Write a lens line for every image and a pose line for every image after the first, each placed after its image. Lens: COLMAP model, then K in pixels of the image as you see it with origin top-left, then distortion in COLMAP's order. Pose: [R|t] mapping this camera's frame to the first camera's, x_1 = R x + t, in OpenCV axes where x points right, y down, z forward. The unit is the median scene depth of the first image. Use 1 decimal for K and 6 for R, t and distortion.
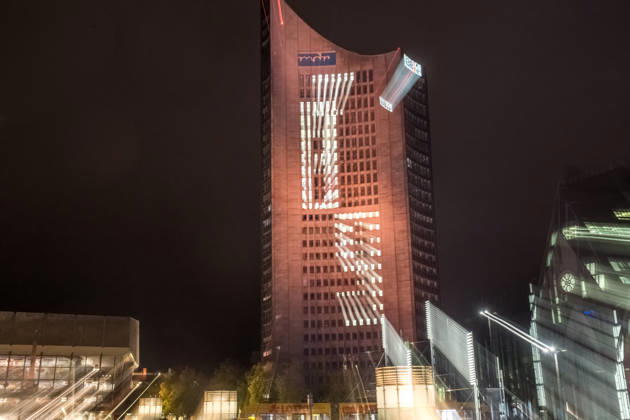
lens RADIAL K [[452.7, 0, 307.8], [0, 452.7, 208.8], [0, 0, 1]] dist [-0.019219, -0.002489]
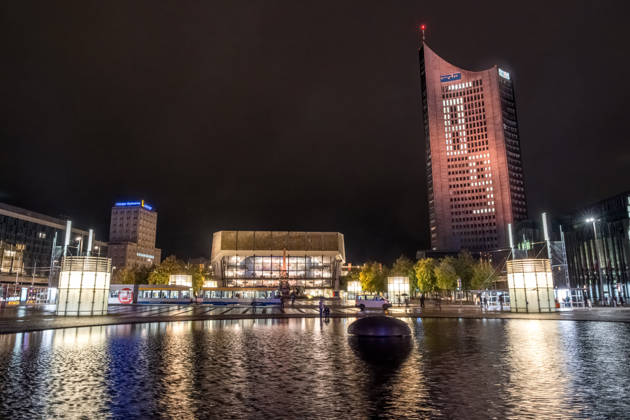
lens RADIAL K [[450.5, 0, 312.8], [0, 450.5, 205.5], [0, 0, 1]] dist [-0.004683, -0.005134]
pose [[0.954270, -0.053991, -0.294031, -0.003199], [0.083981, 0.992364, 0.090336, -0.005344], [0.286908, -0.110898, 0.951517, -0.541351]]
